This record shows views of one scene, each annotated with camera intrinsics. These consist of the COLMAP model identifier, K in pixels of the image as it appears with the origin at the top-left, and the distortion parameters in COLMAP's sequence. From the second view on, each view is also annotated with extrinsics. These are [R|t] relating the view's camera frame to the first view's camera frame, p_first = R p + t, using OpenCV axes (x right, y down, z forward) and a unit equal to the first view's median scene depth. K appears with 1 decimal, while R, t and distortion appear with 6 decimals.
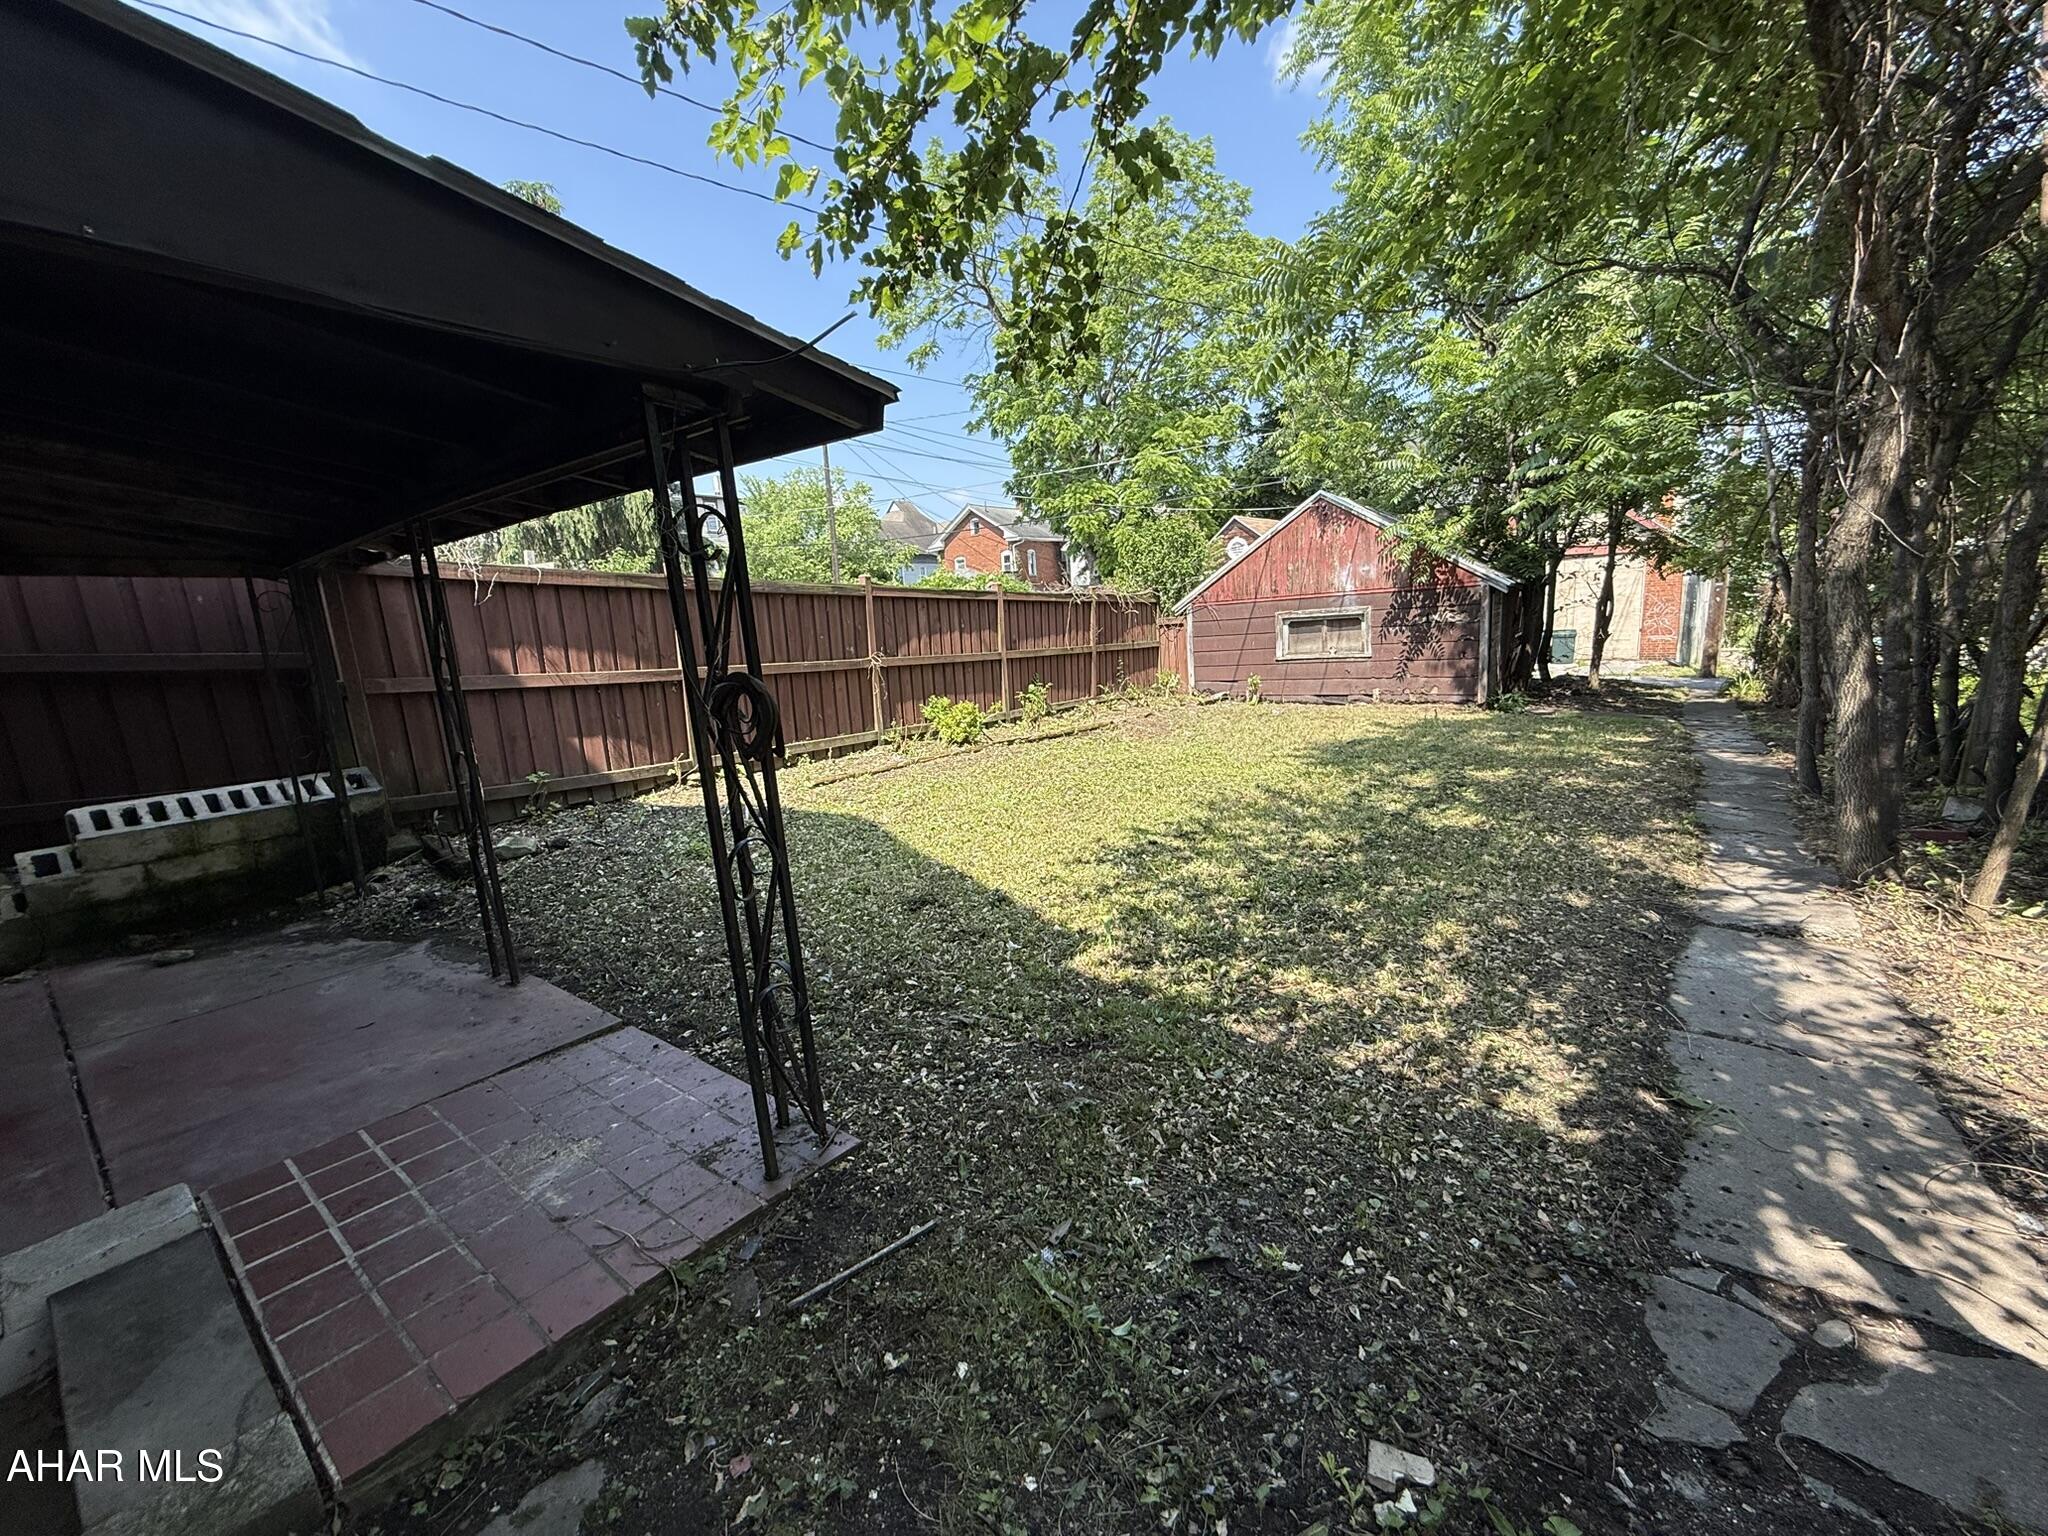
lens RADIAL K [[816.2, 0, 1014.2], [0, 816.2, 760.6], [0, 0, 1]] dist [-0.000595, -0.000629]
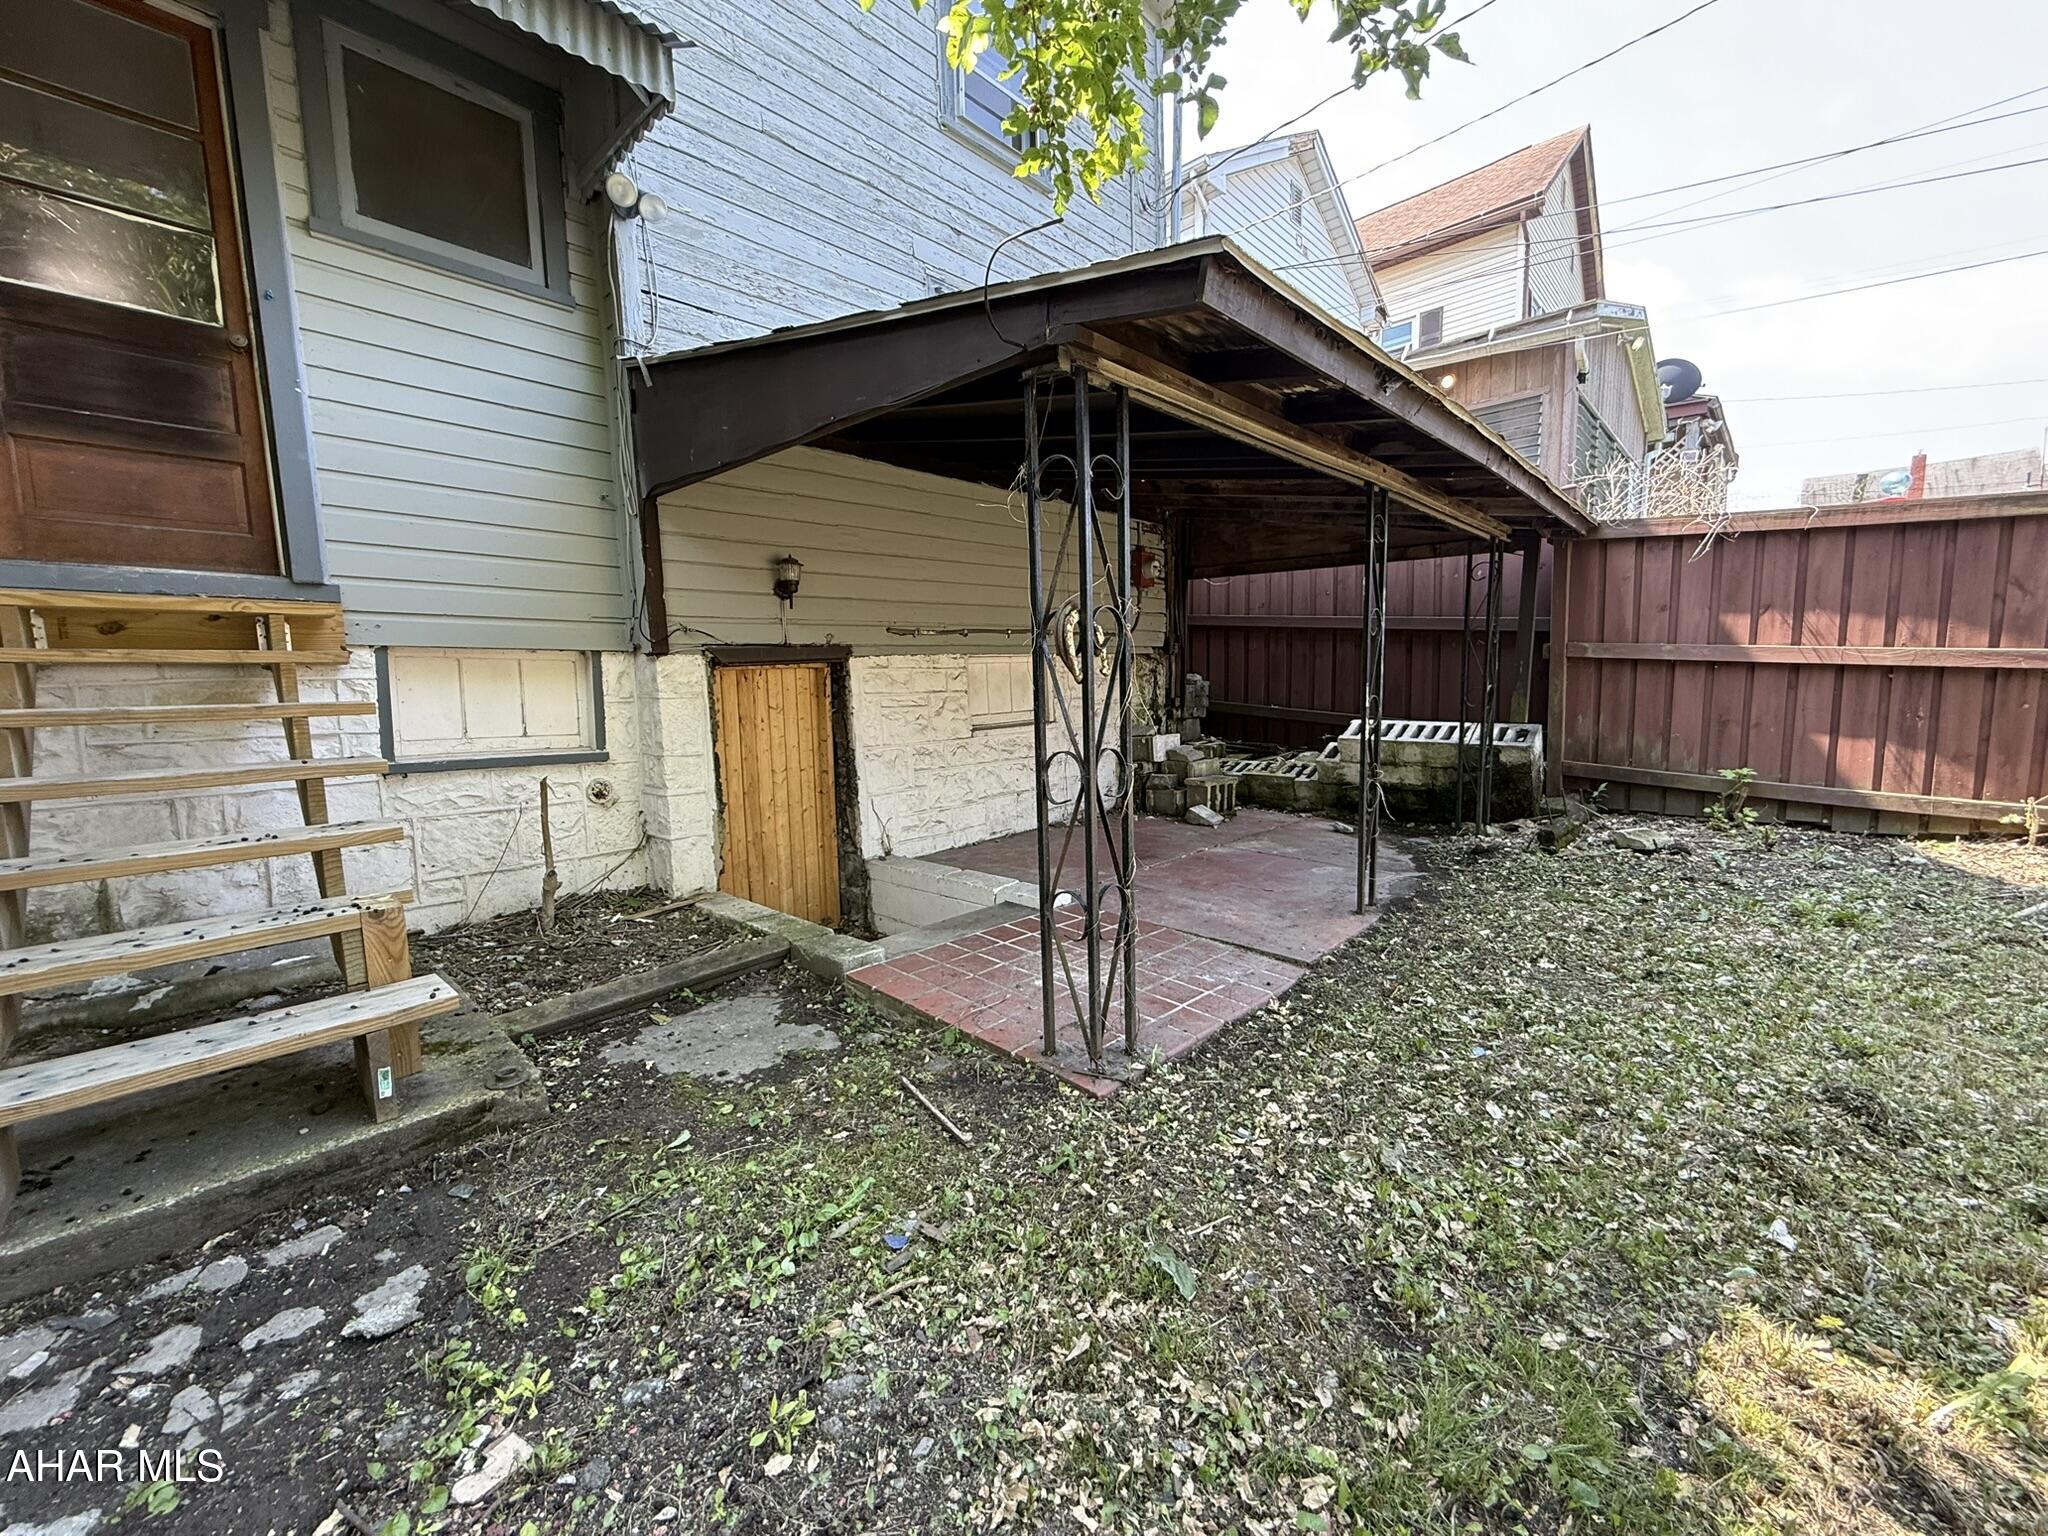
lens RADIAL K [[816.2, 0, 1027.0], [0, 816.2, 771.0], [0, 0, 1]] dist [-0.000595, -0.000629]
pose [[-0.095683, 0.175806, -0.979764, 0.148881], [-0.149770, 0.970532, 0.188776, -0.015867], [0.984080, 0.164802, -0.066533, 0.195678]]
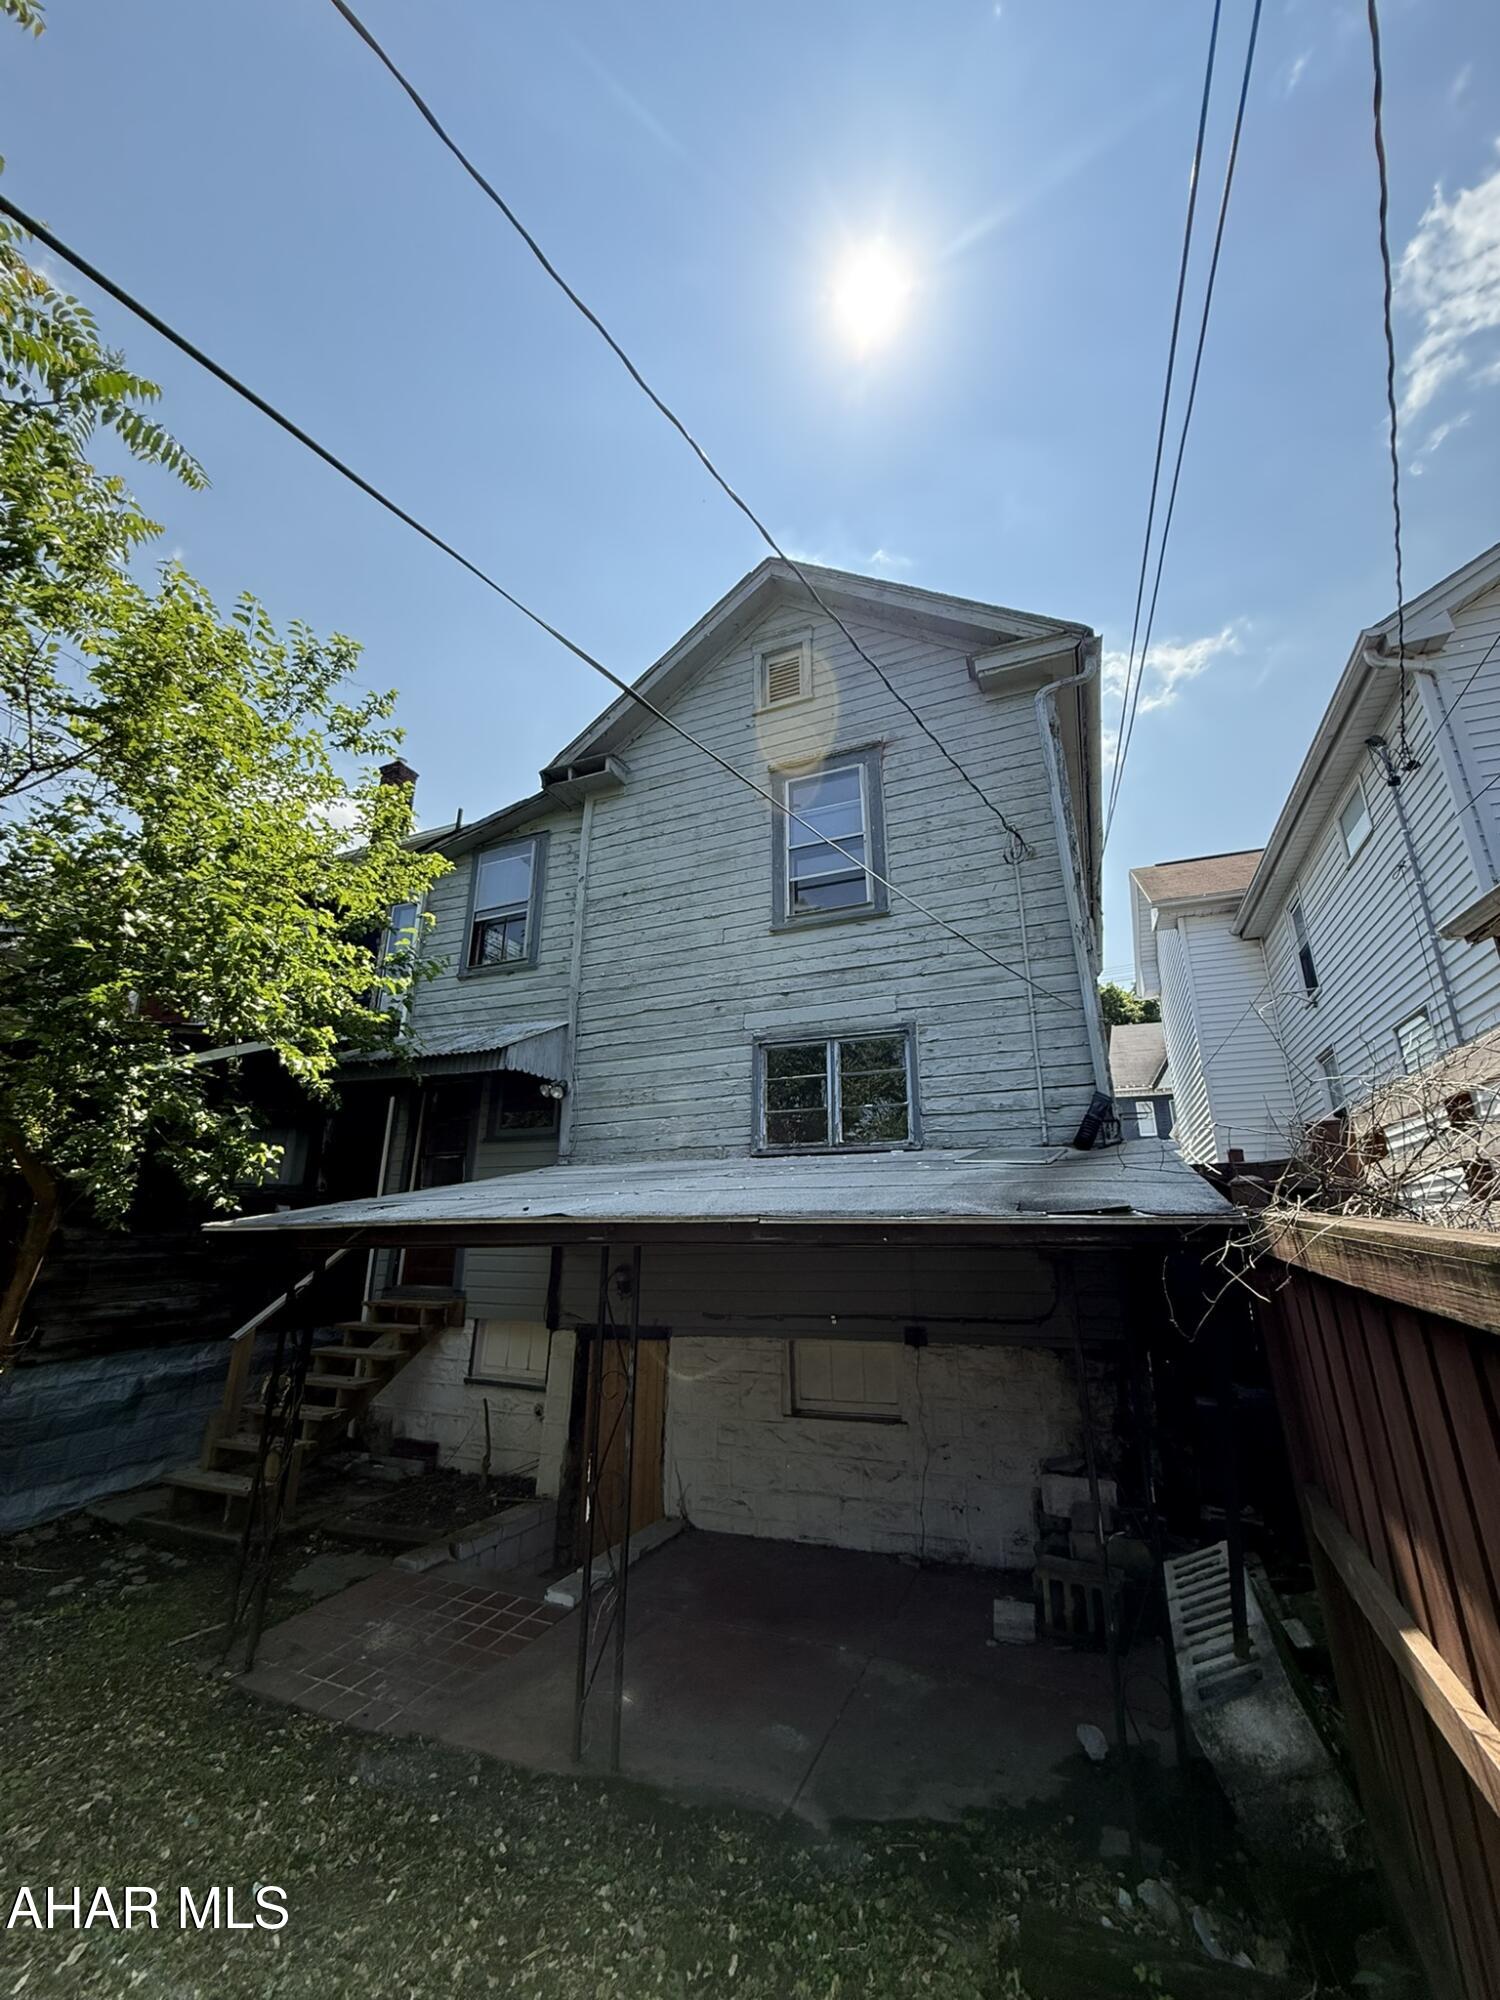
lens RADIAL K [[797.0, 0, 742.5], [0, 797.0, 995.7], [0, 0, 1]] dist [-0.000595, -0.000629]
pose [[-0.966296, -0.016389, -0.256910, -0.180391], [0.014264, 0.993030, -0.116996, -0.152617], [0.257037, -0.116717, -0.959327, 0.650860]]
